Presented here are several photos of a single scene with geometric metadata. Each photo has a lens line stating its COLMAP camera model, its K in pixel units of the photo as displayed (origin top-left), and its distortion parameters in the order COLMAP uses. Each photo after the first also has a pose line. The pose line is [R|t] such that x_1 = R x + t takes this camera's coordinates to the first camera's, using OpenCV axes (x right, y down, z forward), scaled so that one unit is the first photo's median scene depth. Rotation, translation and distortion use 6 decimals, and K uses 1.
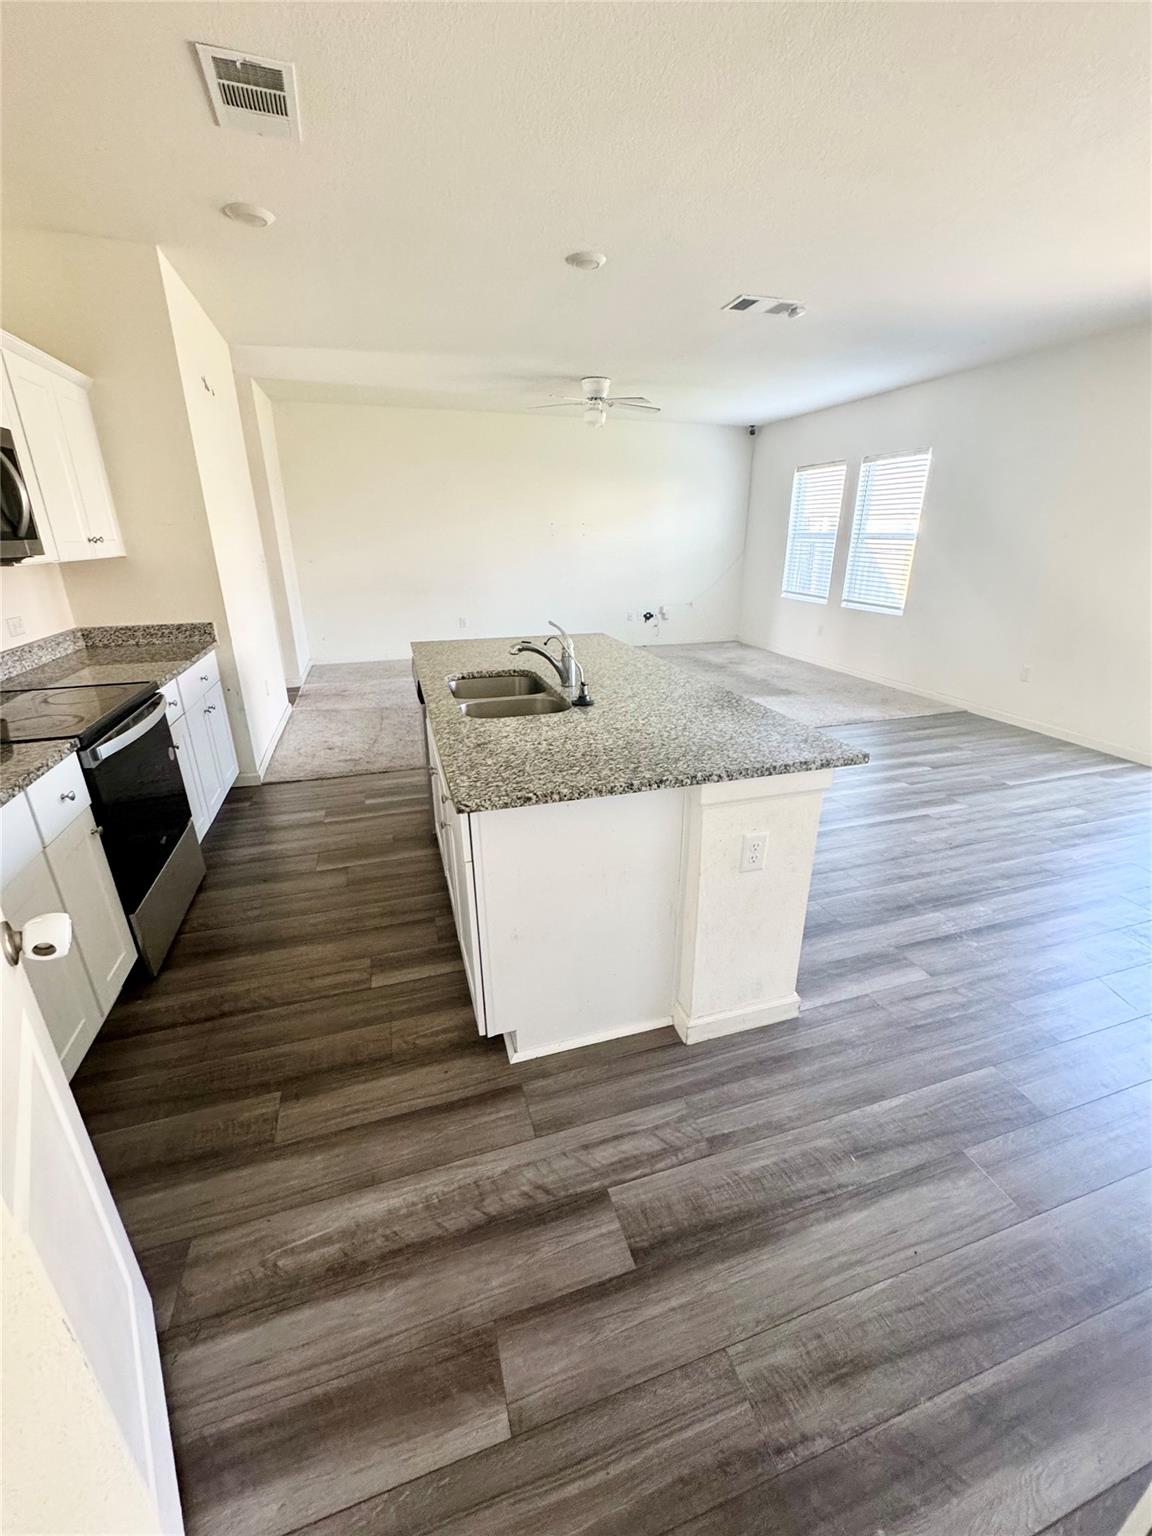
lens RADIAL K [[619.0, 0, 578.9], [0, 619.0, 769.7], [0, 0, 1]] dist [0.000210, -0.000023]
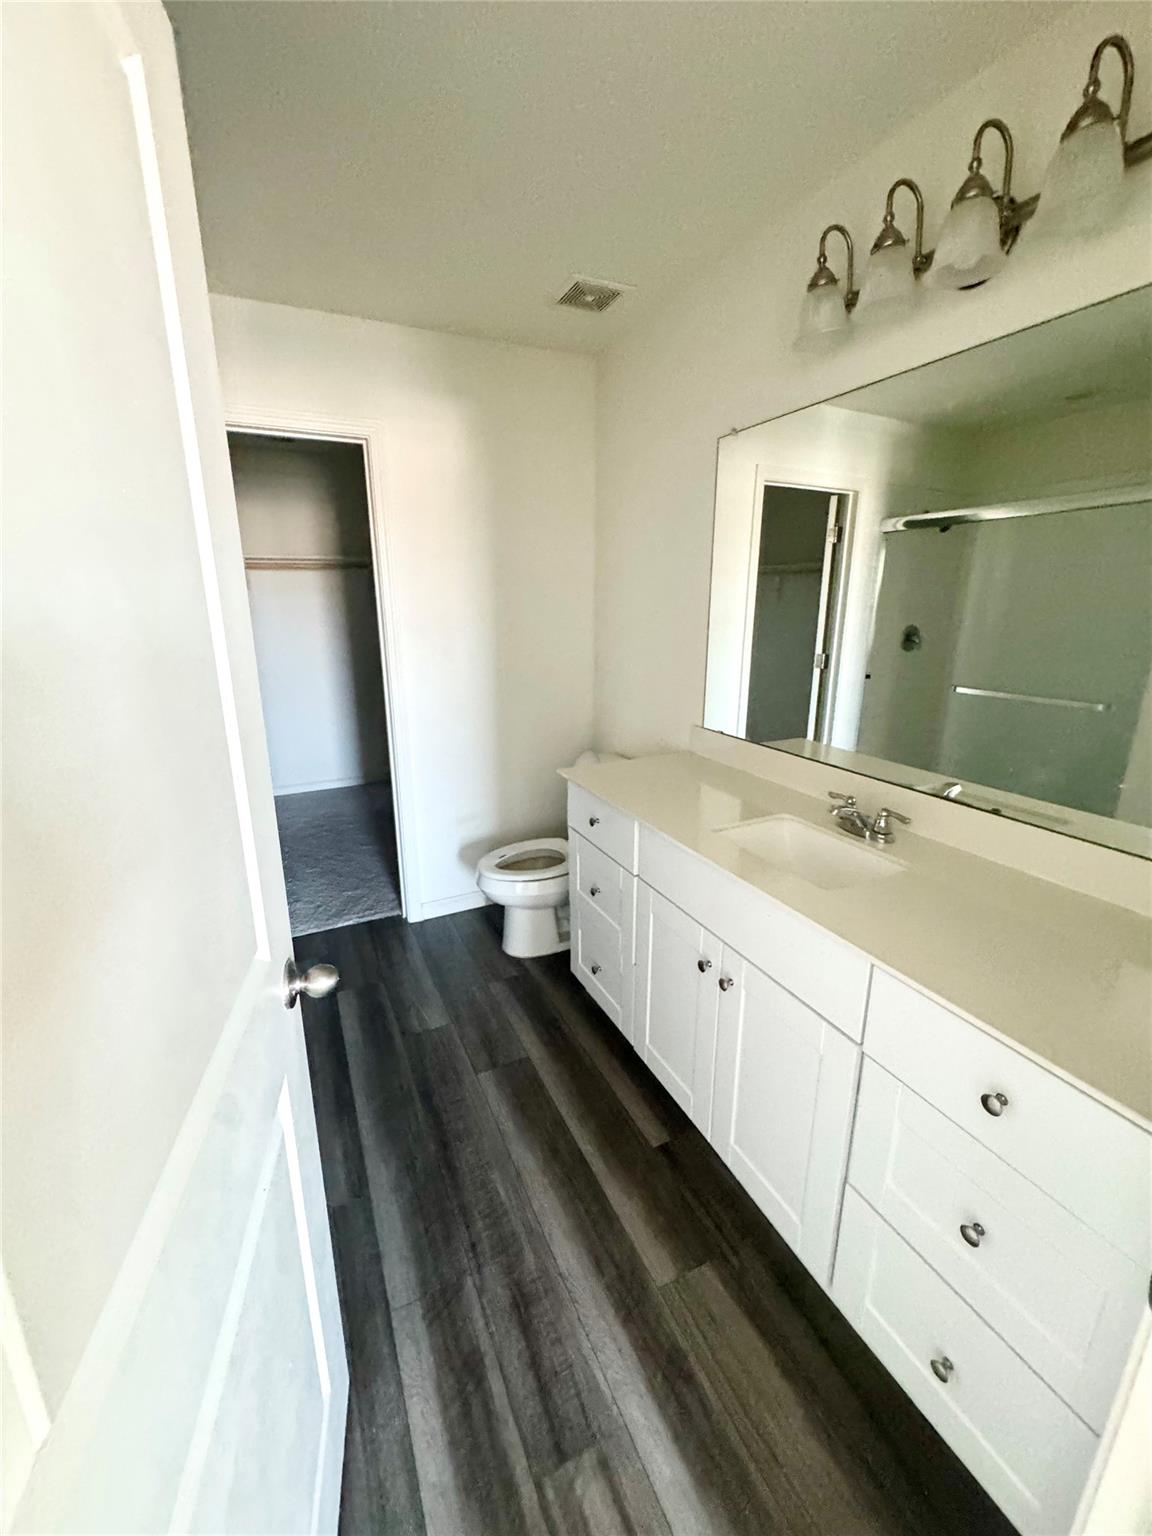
lens RADIAL K [[619.0, 0, 578.4], [0, 619.0, 765.1], [0, 0, 1]] dist [0.000210, -0.000023]
pose [[0.133922, 0.259861, -0.956314, 1.229487], [-0.355127, 0.913501, 0.198495, -0.195028], [0.925175, 0.313030, 0.214621, 0.524575]]
